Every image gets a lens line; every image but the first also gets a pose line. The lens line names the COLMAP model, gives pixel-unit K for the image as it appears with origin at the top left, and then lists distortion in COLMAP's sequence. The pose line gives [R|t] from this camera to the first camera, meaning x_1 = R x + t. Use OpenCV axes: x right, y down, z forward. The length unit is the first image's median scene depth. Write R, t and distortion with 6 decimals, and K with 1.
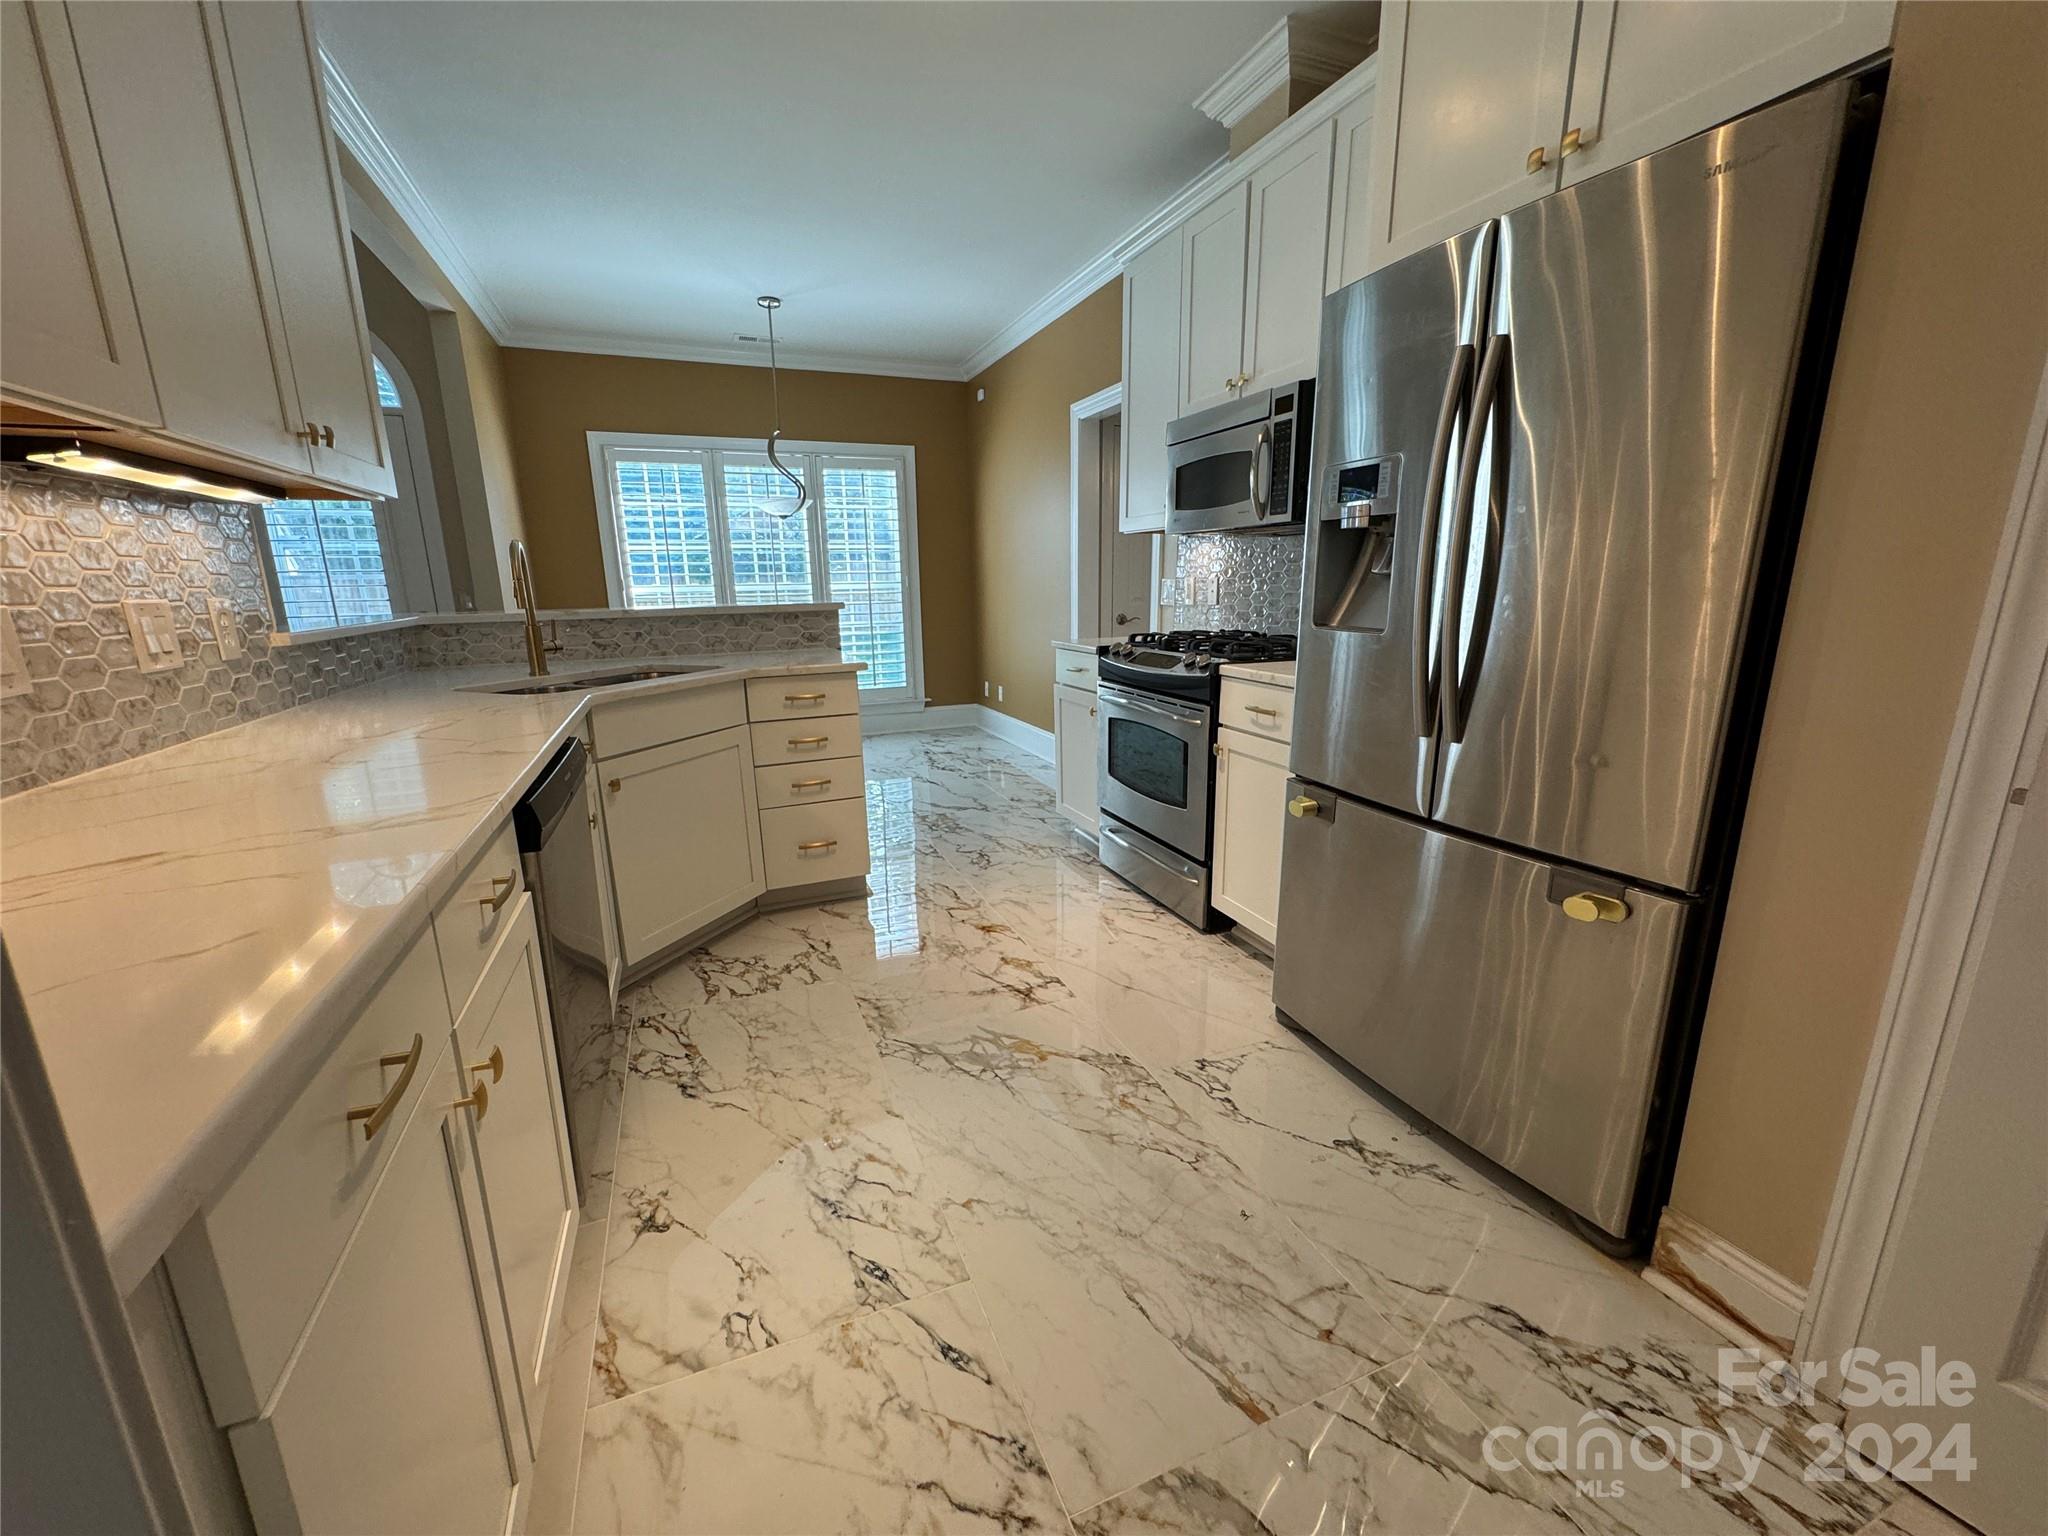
lens RADIAL K [[817.0, 0, 1026.1], [0, 817.0, 770.8], [0, 0, 1]] dist [-0.003916, 0.000346]
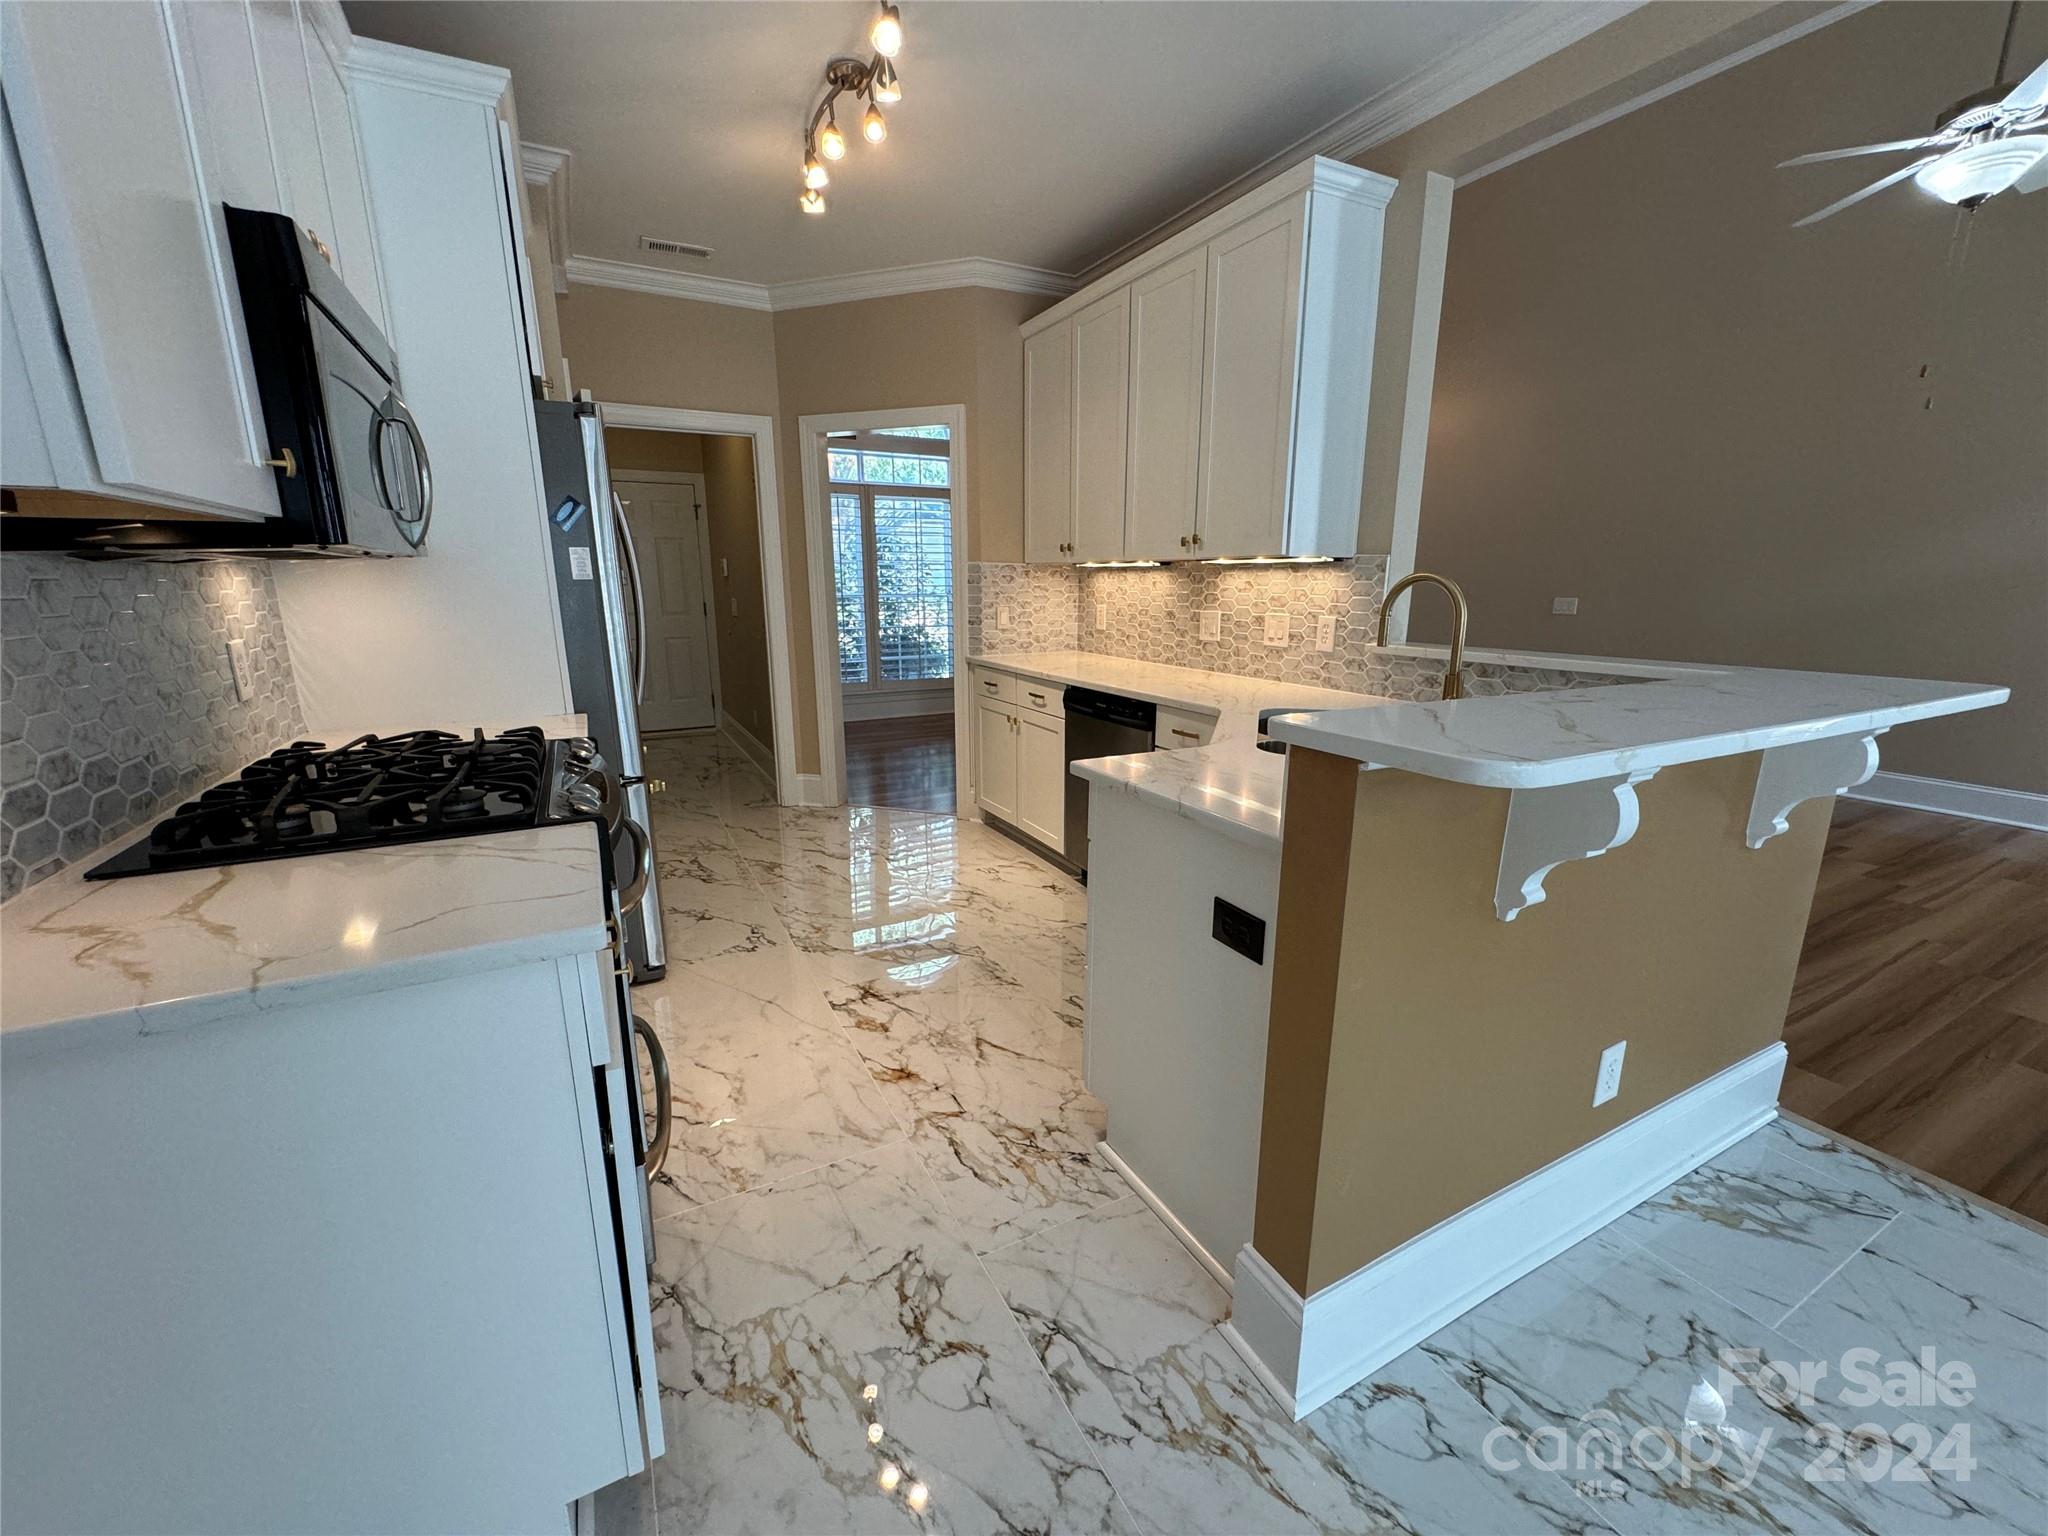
lens RADIAL K [[817.0, 0, 1026.1], [0, 817.0, 770.8], [0, 0, 1]] dist [-0.003916, 0.000346]
pose [[-0.994673, 0.036919, -0.096241, -0.115609], [-0.009809, 0.895523, 0.444907, -0.478762], [0.102612, 0.443481, -0.890391, 1.837339]]
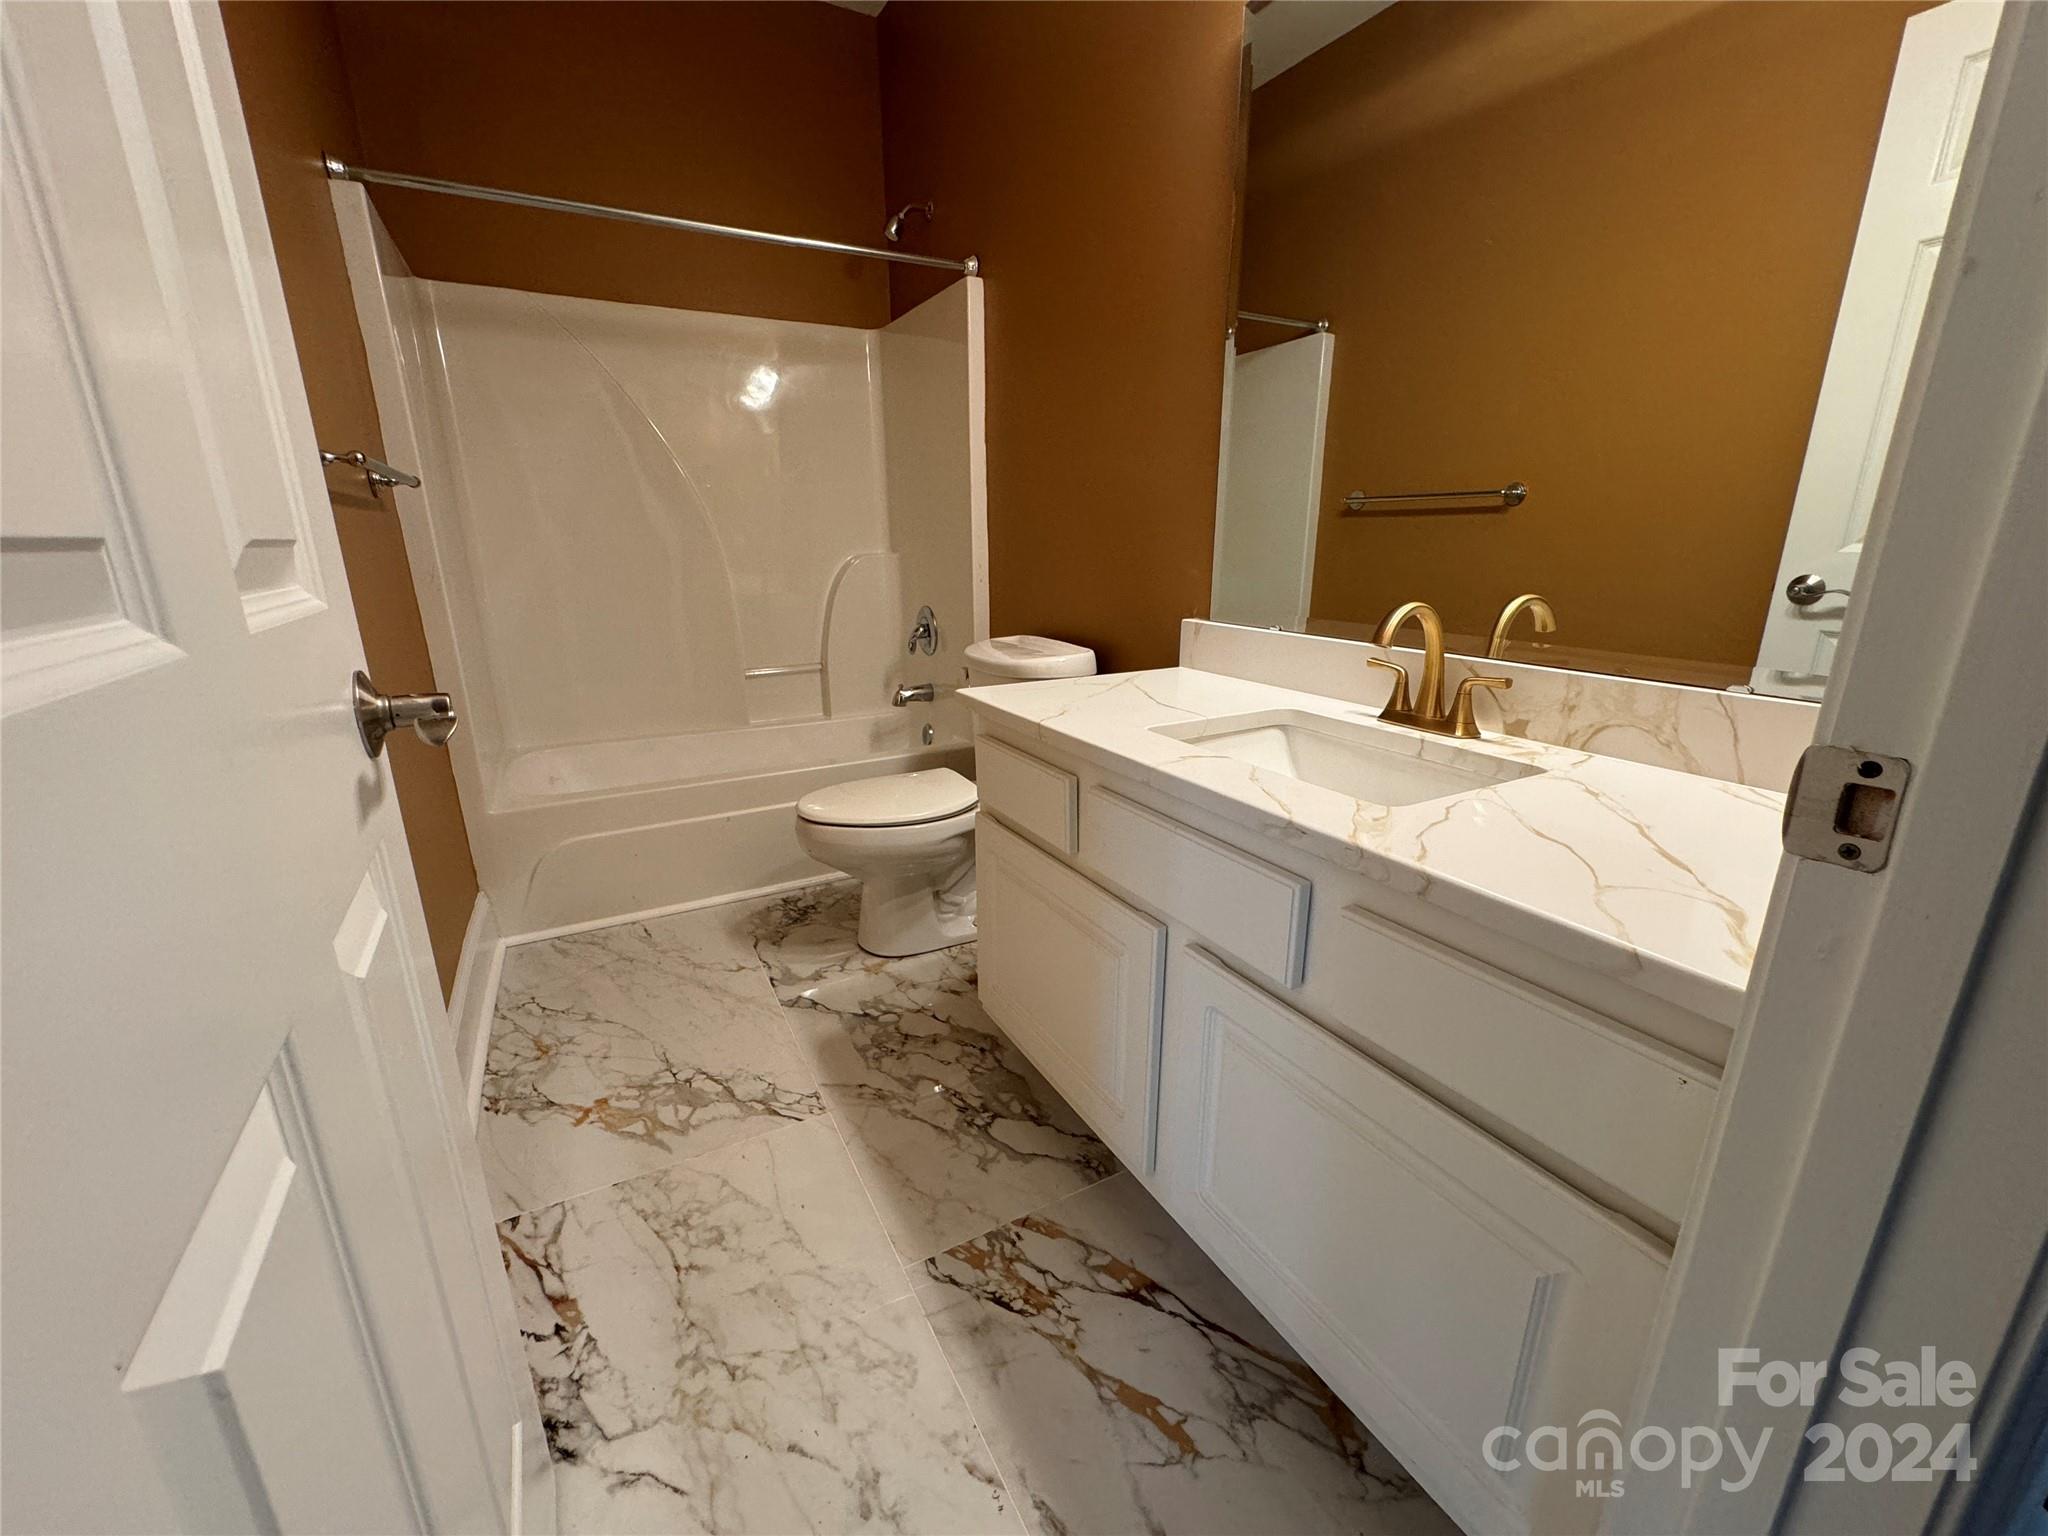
lens RADIAL K [[817.0, 0, 1026.1], [0, 817.0, 770.8], [0, 0, 1]] dist [-0.003916, 0.000346]
pose [[-0.993265, 0.046217, -0.106248, -0.262462], [-0.011902, 0.871453, 0.490335, -0.256428], [0.115252, 0.488297, -0.865034, 1.325078]]
